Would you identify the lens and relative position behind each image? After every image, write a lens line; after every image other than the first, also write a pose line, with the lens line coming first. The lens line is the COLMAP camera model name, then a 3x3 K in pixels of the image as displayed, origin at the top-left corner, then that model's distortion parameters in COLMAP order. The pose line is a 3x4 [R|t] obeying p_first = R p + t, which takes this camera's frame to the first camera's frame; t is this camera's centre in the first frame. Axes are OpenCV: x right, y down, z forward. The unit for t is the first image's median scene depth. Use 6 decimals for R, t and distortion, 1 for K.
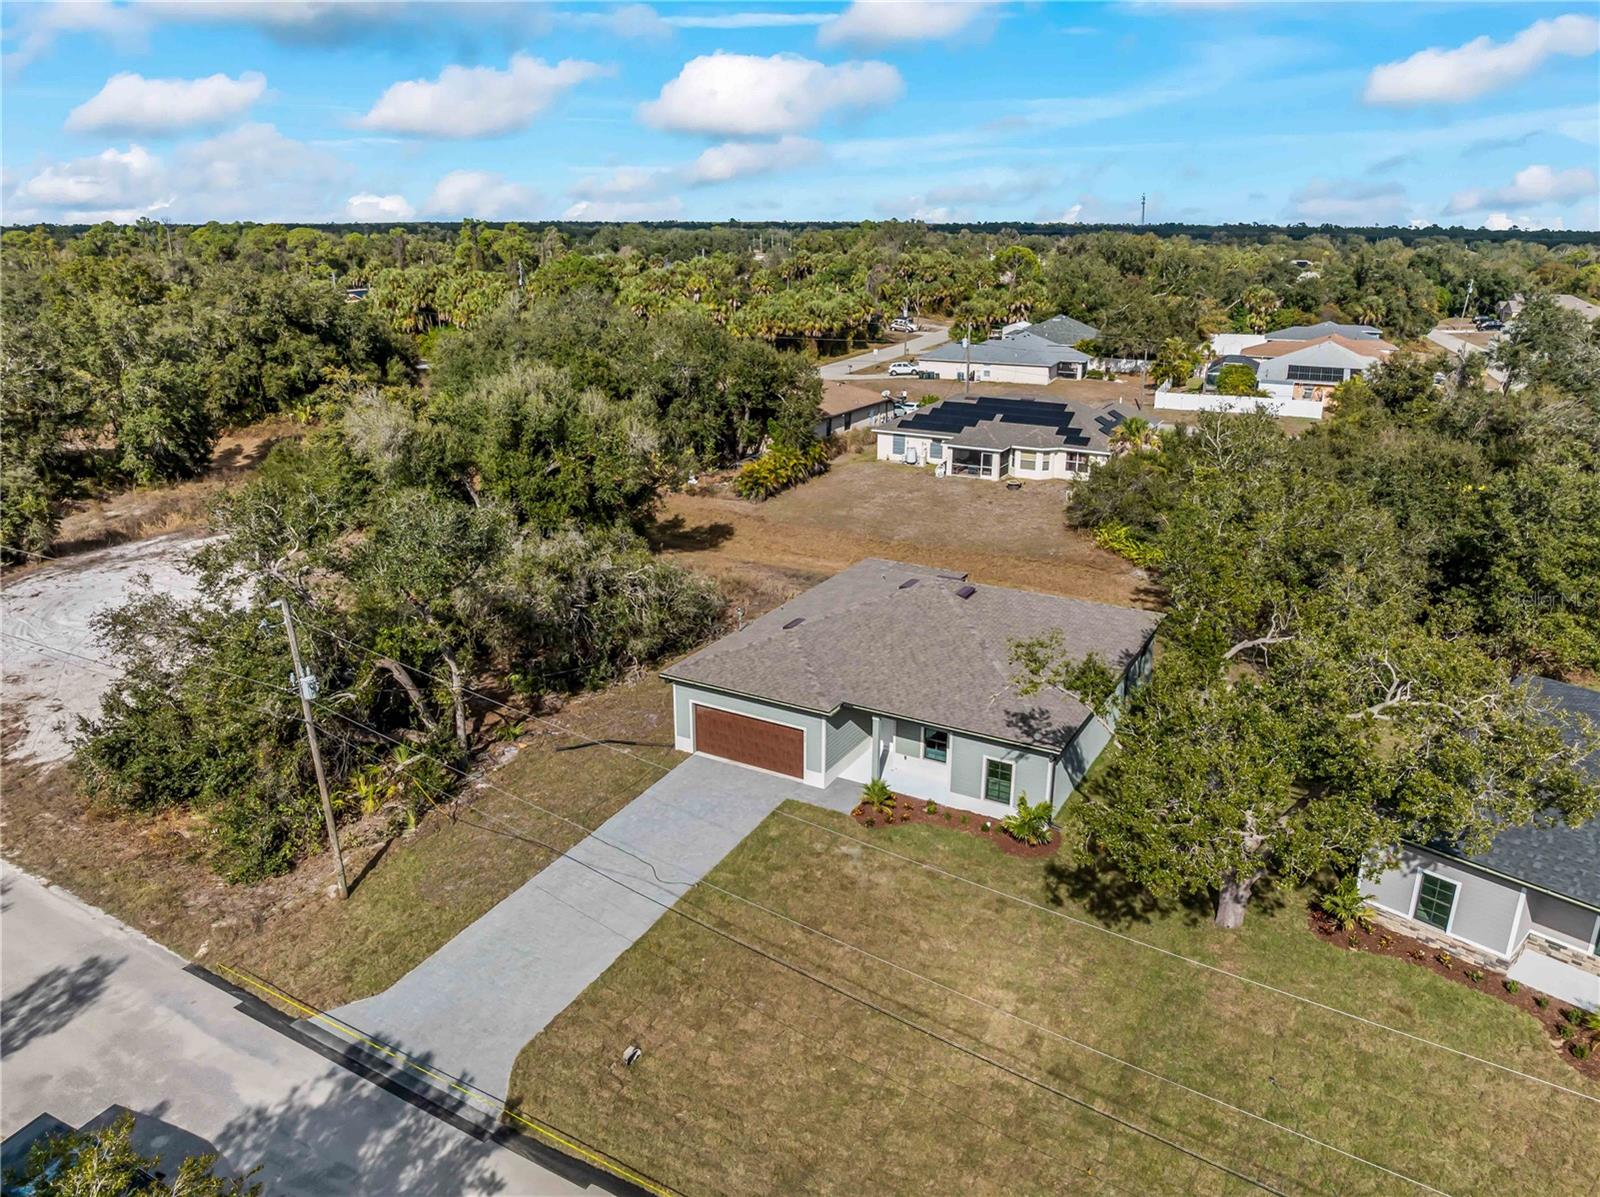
lens RADIAL K [[1130.3, 0, 797.8], [0, 1130.3, 596.1], [0, 0, 1]] dist [-0.040405, -0.009916]
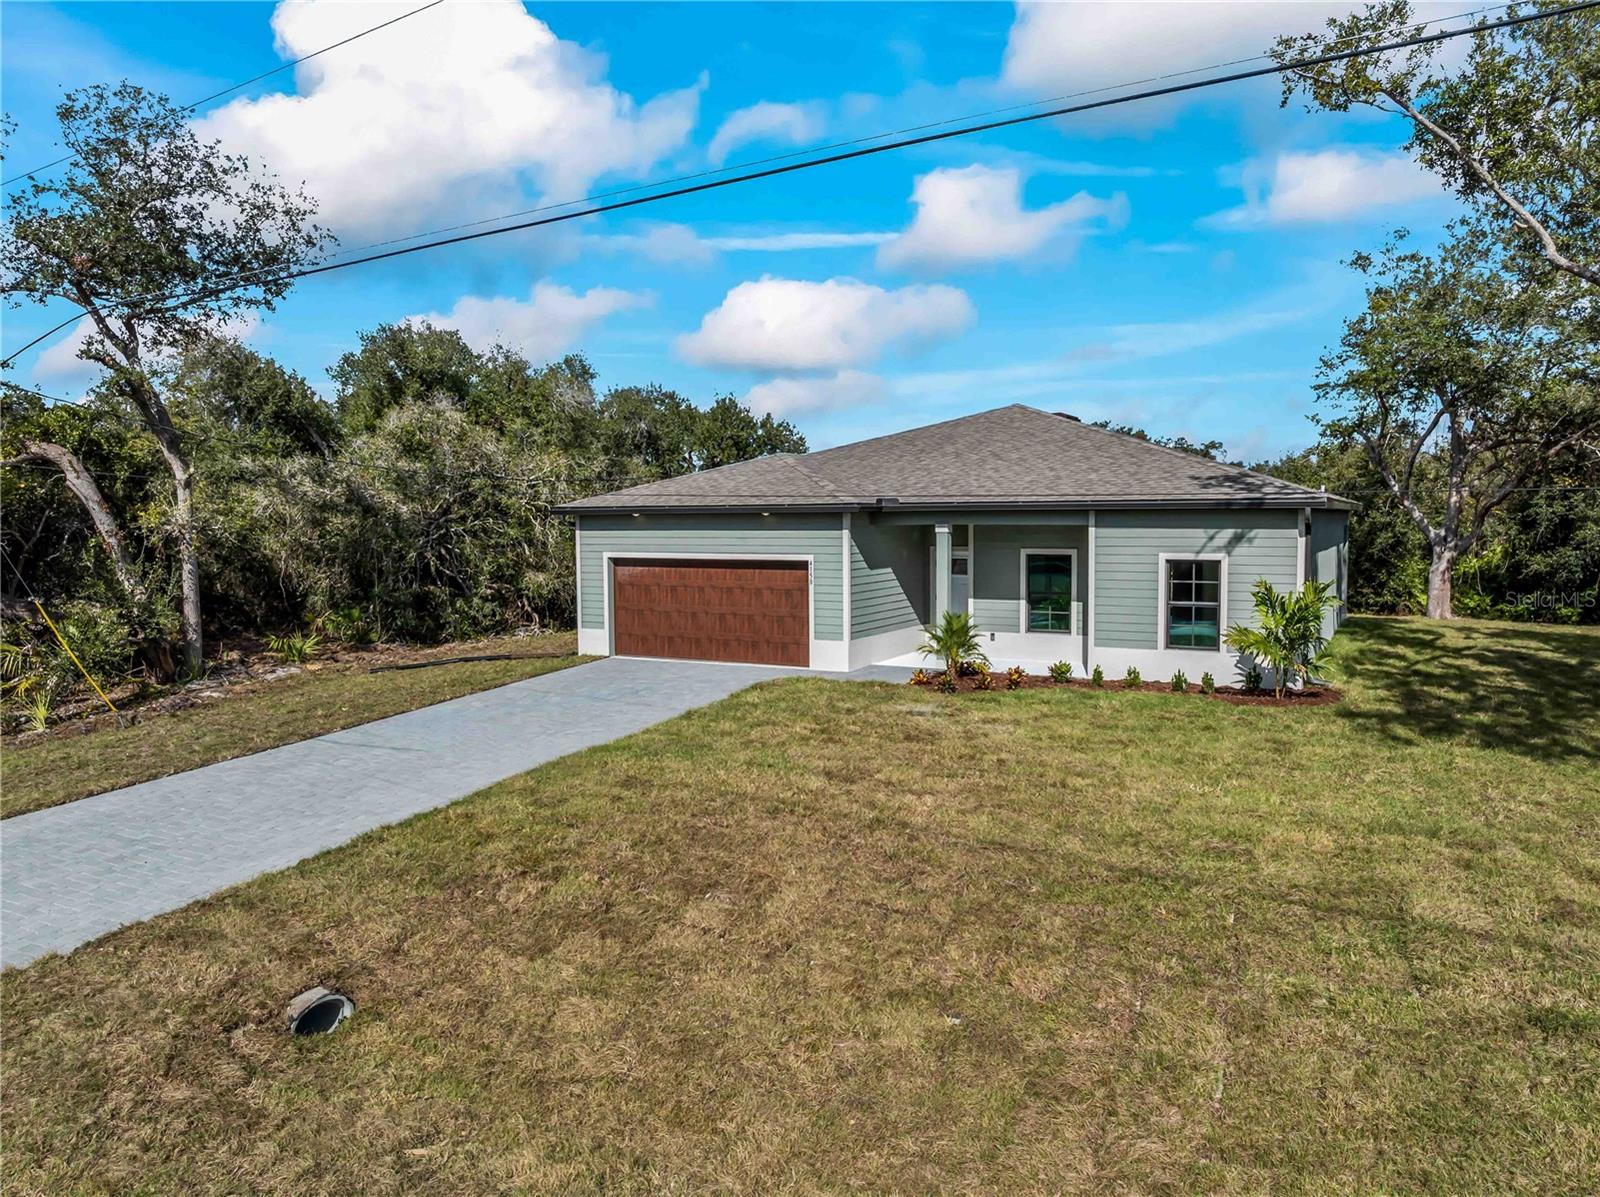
lens RADIAL K [[1156.7, 0, 800.0], [0, 1156.7, 598.5], [0, 0, 1]] dist [-0.056056, 0.024073]
pose [[0.999684, -0.009451, 0.023305, -0.005117], [0.014890, 0.969236, -0.245681, 0.116327], [-0.020266, 0.245951, 0.969070, 0.200932]]
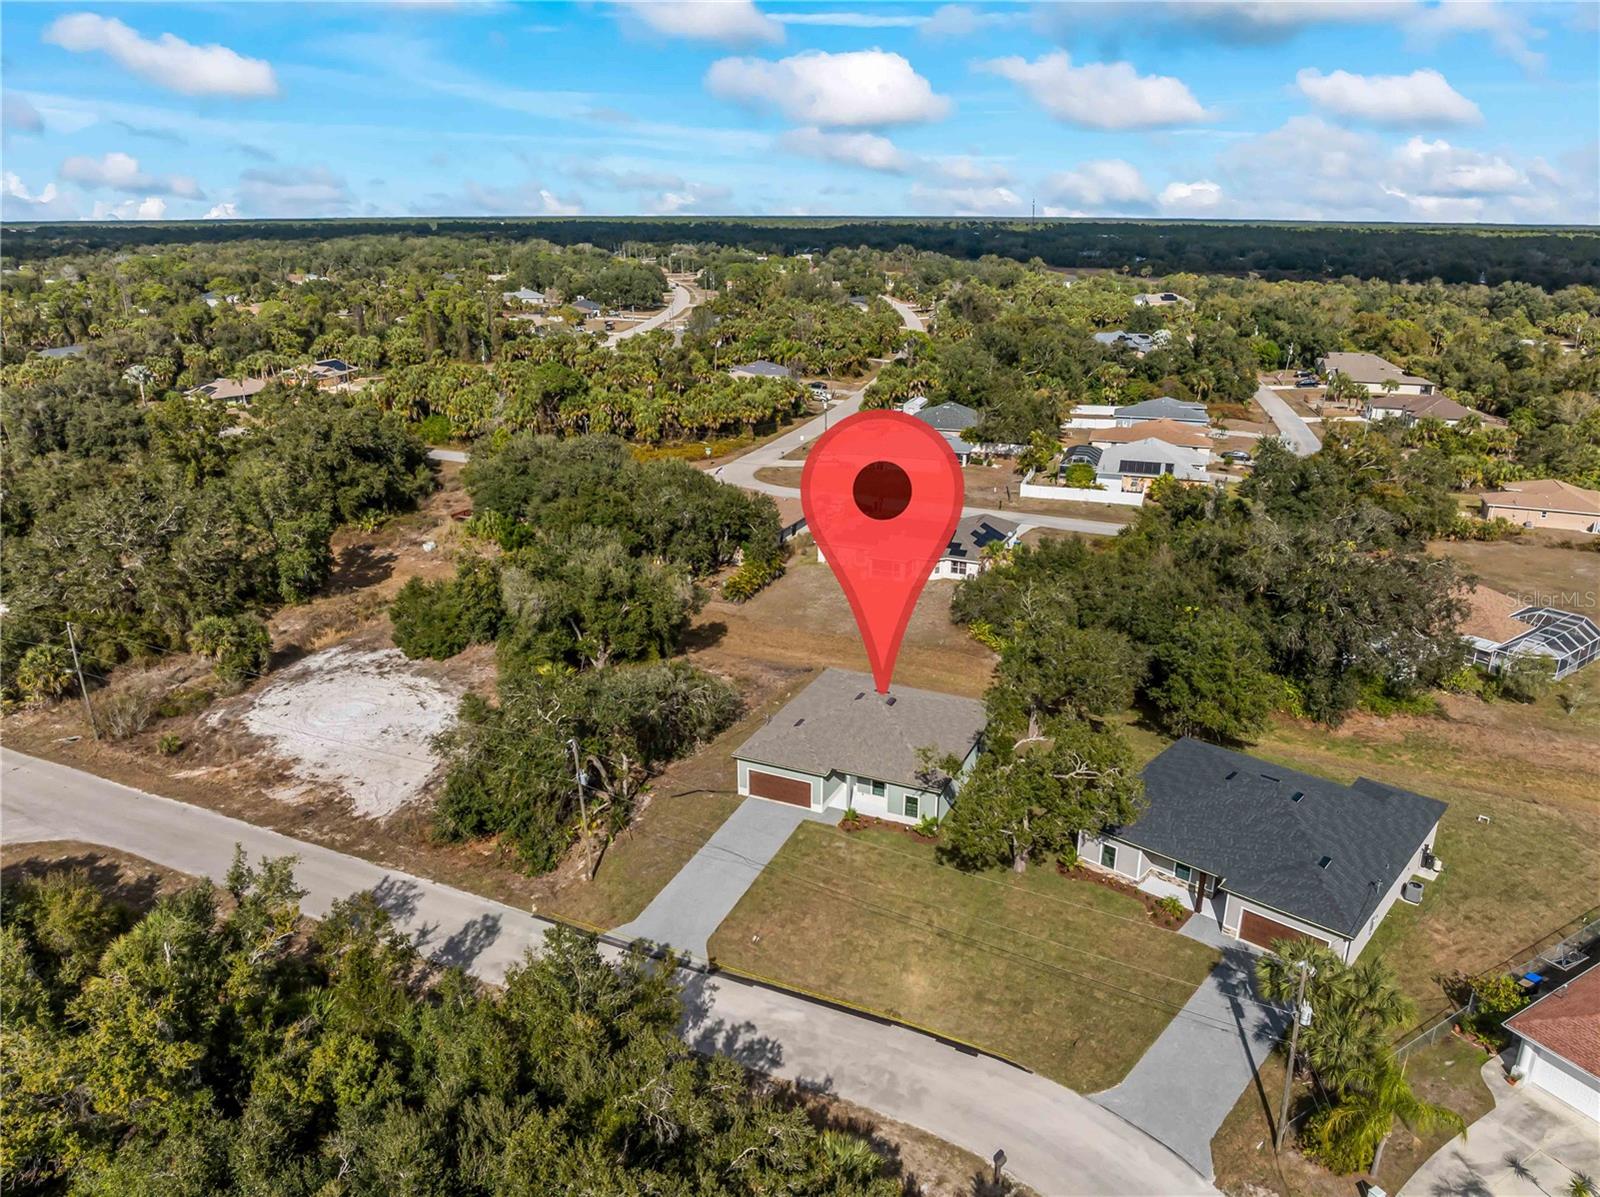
lens RADIAL K [[1130.3, 0, 797.8], [0, 1130.3, 596.1], [0, 0, 1]] dist [-0.040405, -0.009916]
pose [[0.996233, -0.029172, 0.081657, -0.071007], [0.028604, 0.999558, 0.008122, -0.093221], [-0.081858, -0.005755, 0.996627, -0.394167]]
